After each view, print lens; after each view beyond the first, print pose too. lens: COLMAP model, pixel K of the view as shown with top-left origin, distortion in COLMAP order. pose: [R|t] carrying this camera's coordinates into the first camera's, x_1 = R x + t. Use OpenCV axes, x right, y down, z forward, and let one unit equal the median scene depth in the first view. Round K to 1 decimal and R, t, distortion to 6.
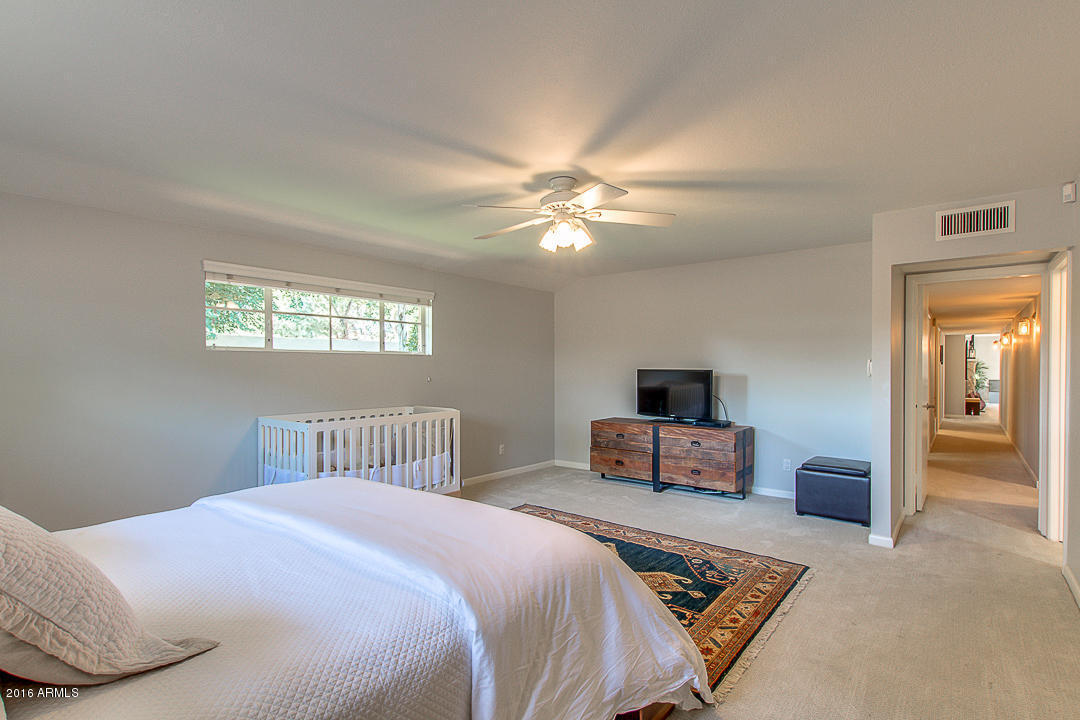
lens RADIAL K [[495.9, 0, 554.7], [0, 495.9, 369.7], [0, 0, 1]] dist [-0.000611, 0.000442]
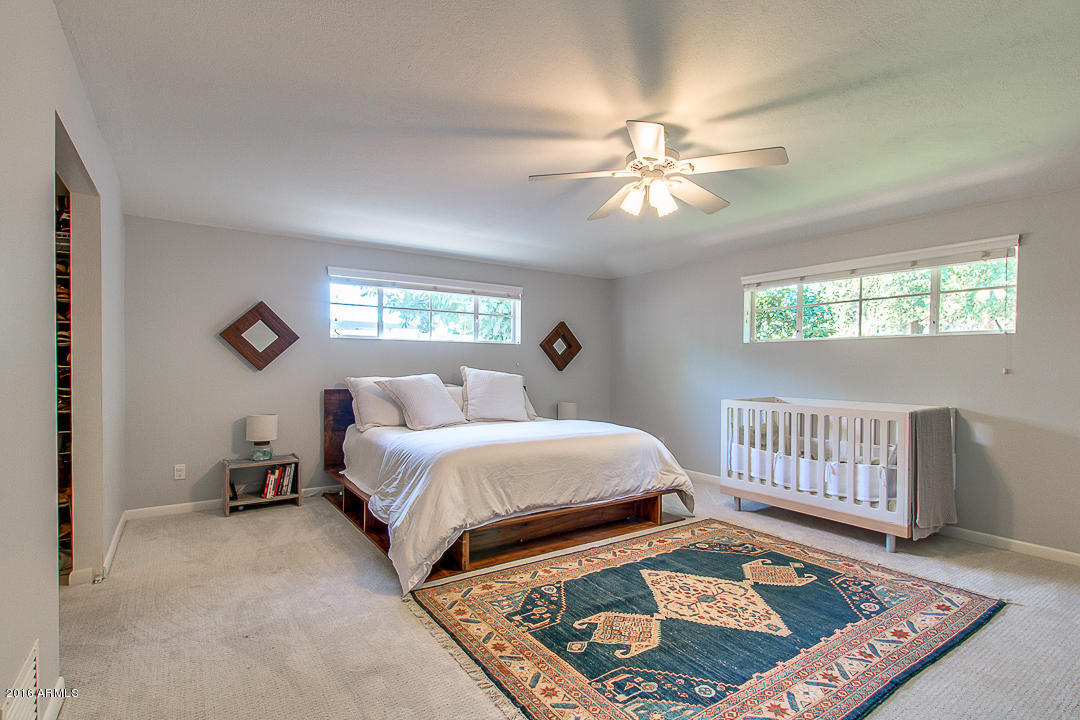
lens RADIAL K [[495.9, 0, 554.7], [0, 495.9, 369.7], [0, 0, 1]] dist [-0.000611, 0.000442]
pose [[-0.249970, 0.003225, -0.968248, 0.871599], [-0.010485, 0.999927, 0.006037, 0.033754], [0.968197, 0.011661, -0.249917, 0.994377]]
